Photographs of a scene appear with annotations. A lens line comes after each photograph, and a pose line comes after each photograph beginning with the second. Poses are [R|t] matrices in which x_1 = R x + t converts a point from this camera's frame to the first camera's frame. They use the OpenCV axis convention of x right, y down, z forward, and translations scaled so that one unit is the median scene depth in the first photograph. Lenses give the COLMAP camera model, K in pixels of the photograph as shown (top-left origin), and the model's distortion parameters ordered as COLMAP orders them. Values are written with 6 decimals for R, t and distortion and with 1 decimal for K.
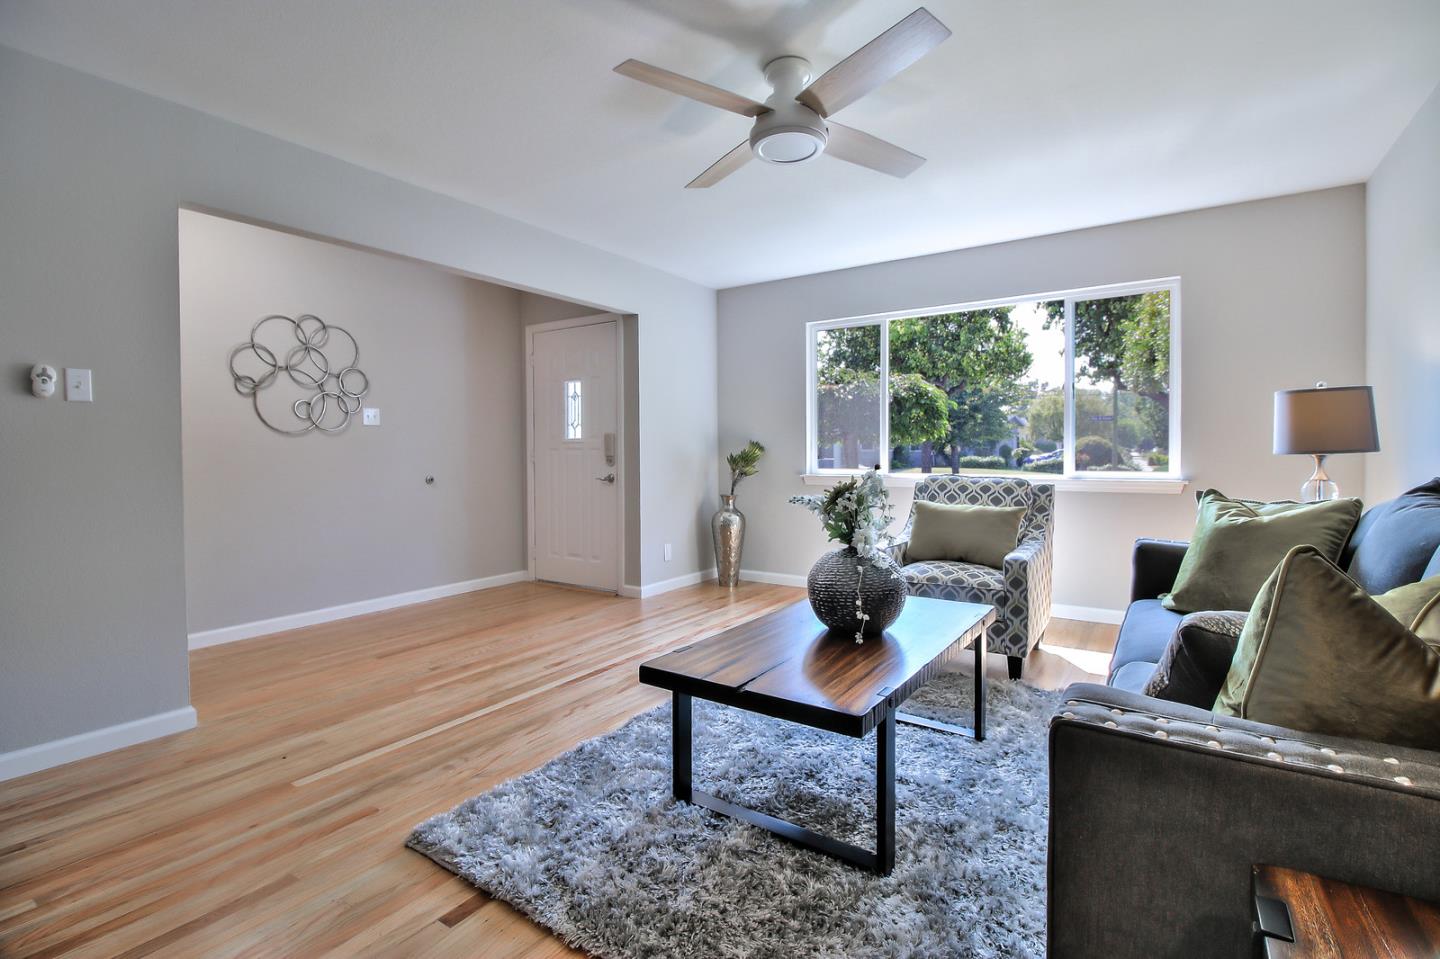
lens RADIAL K [[711.3, 0, 718.3], [0, 711.3, 468.5], [0, 0, 1]] dist [-0.010973, -0.000753]
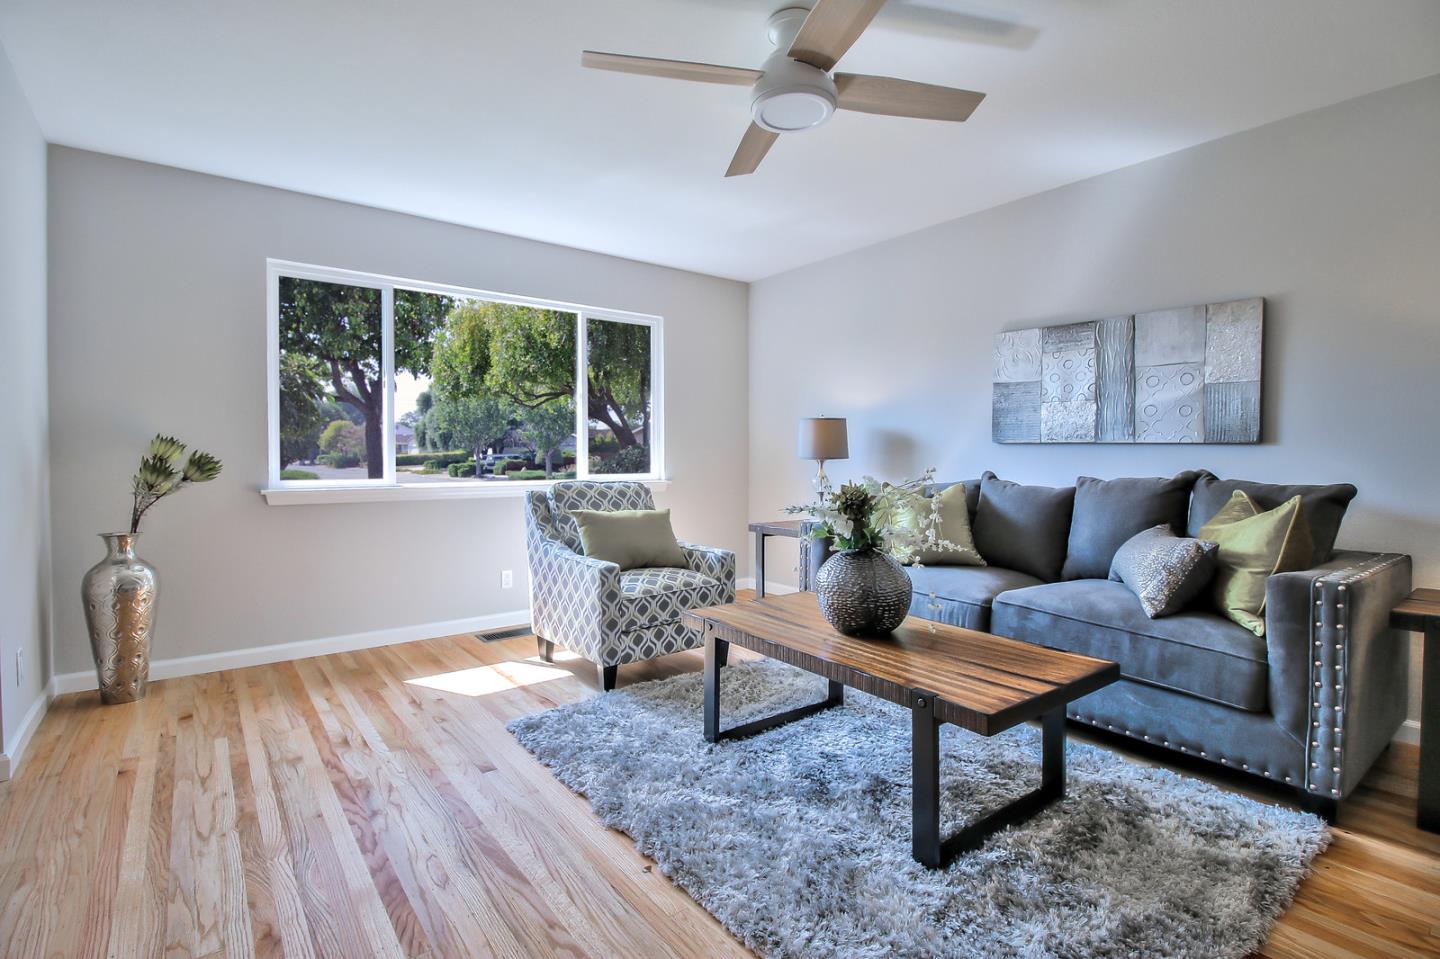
lens RADIAL K [[711.3, 0, 718.3], [0, 711.3, 468.5], [0, 0, 1]] dist [-0.010973, -0.000753]
pose [[0.277481, -0.005851, 0.960713, -0.577273], [0.019282, 0.999814, 0.000520, -0.005798], [-0.960538, 0.018381, 0.277542, 0.637219]]
